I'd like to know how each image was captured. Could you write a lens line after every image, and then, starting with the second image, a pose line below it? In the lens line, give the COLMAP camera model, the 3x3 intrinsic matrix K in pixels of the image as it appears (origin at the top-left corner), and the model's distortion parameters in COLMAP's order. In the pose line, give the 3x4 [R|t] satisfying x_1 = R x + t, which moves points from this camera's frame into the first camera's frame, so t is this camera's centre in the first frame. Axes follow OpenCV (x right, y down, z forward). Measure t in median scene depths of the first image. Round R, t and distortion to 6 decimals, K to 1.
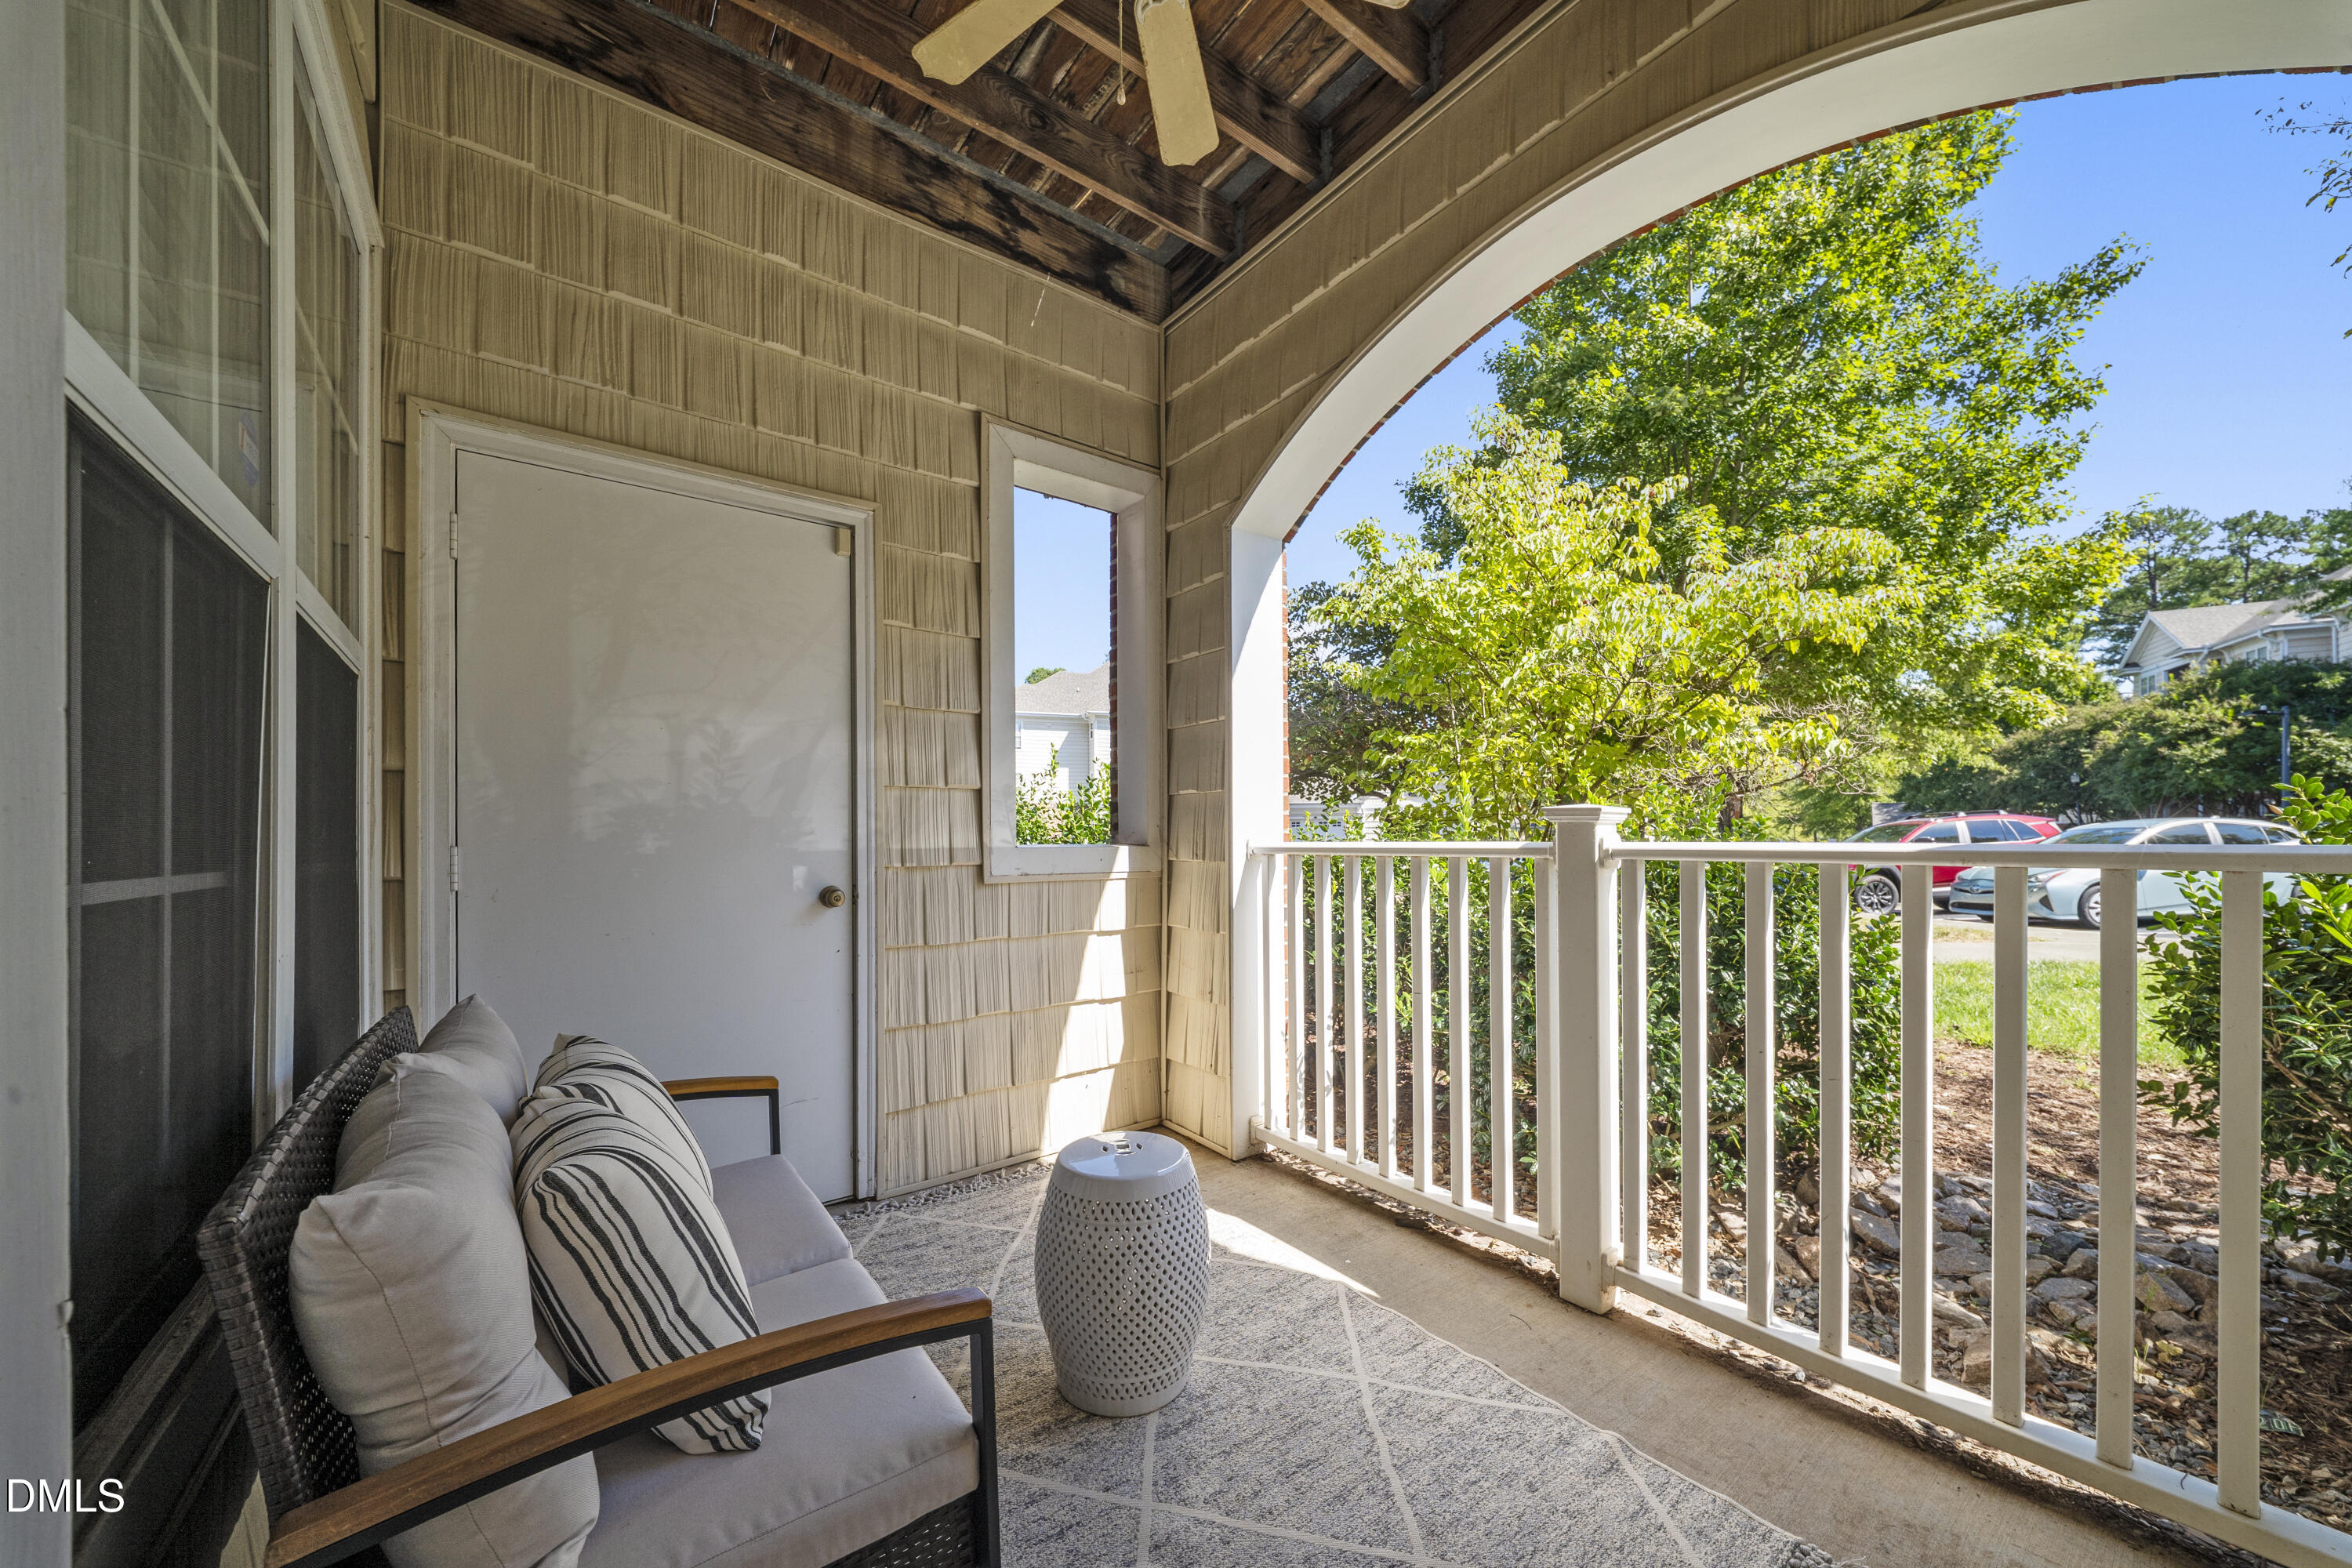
lens RADIAL K [[830.5, 0, 1180.4], [0, 830.5, 827.5], [0, 0, 1]] dist [0.021101, -0.000002]
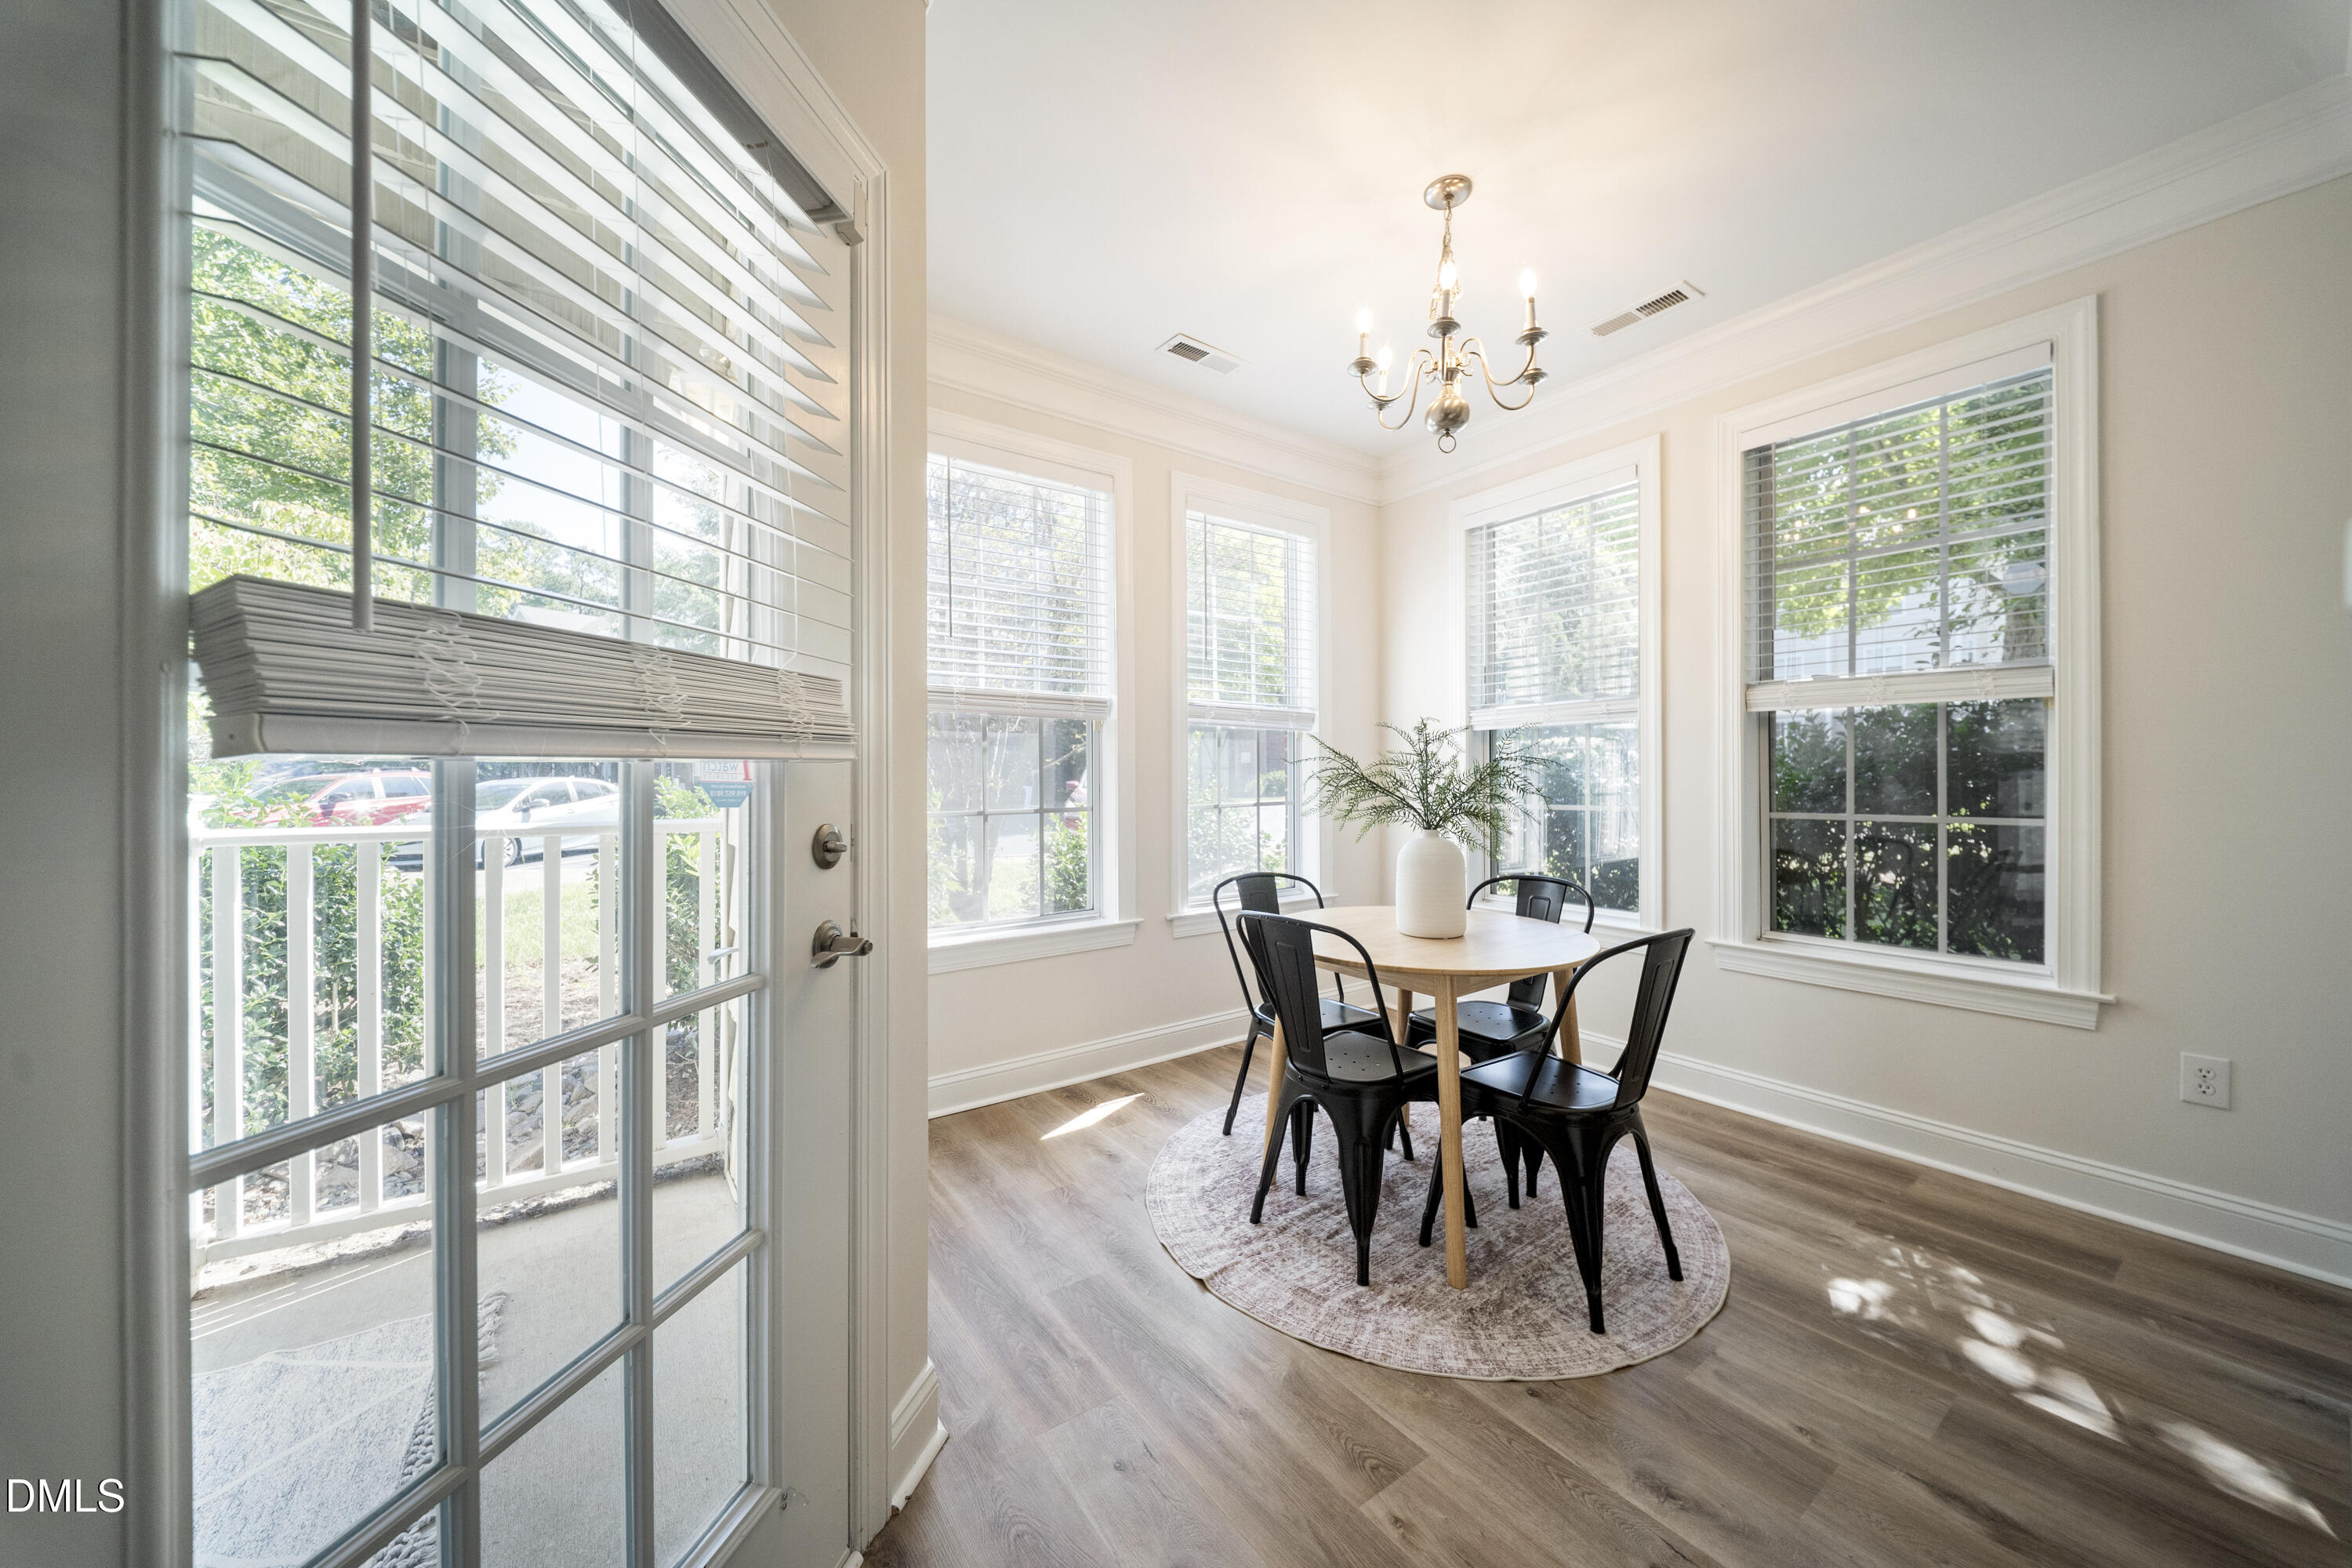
lens RADIAL K [[843.7, 0, 1176.5], [0, 843.7, 777.2], [0, 0, 1]] dist [-0.000602, -0.000172]
pose [[0.060527, 0.001818, 0.998165, -0.125515], [0.002459, 0.999995, -0.001970, -0.011722], [-0.998164, 0.002573, 0.060522, -0.068602]]
